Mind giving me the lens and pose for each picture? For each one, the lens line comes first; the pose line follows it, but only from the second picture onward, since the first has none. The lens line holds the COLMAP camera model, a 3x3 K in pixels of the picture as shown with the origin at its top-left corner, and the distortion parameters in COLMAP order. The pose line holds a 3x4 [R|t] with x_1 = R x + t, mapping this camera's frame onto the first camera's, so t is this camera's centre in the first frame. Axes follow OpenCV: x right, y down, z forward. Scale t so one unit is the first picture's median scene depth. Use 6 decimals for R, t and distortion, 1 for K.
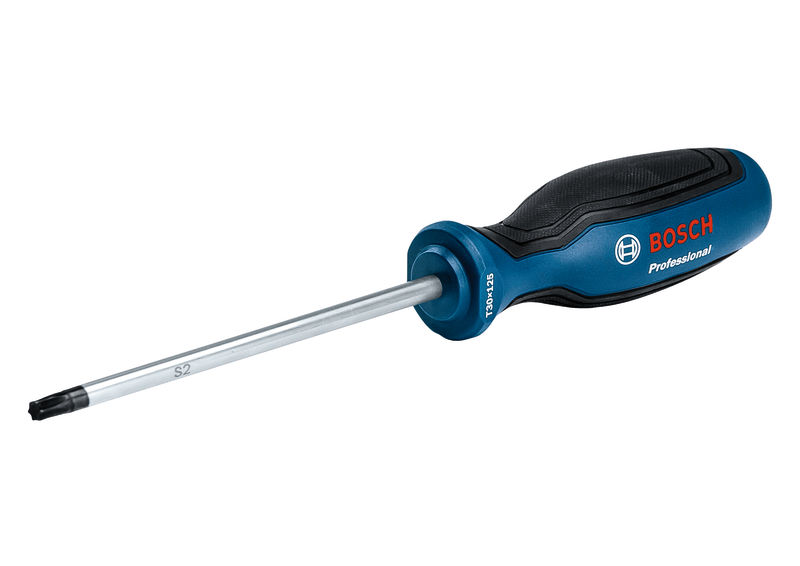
lens RADIAL K [[3893.4, 0, 400.0], [0, 3893.4, 283.0], [0, 0, 1]] dist [0.342648, 8.514183]
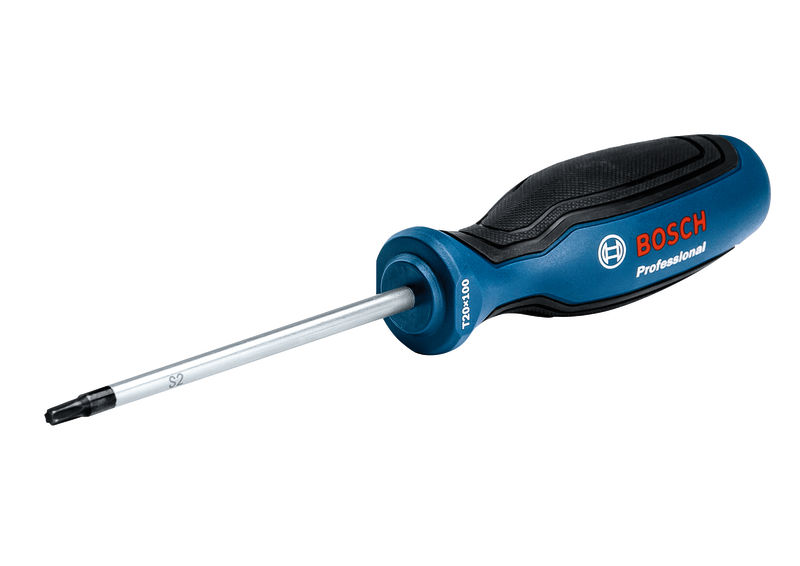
lens RADIAL K [[5558.0, 0, 400.0], [0, 5558.0, 283.0], [0, 0, 1]] dist [-0.375380, -8.269991]
pose [[0.998976, -0.040098, 0.020952, -0.018006], [0.040292, 0.999148, -0.008946, 0.008259], [-0.020575, 0.009781, 0.999740, -0.285369]]
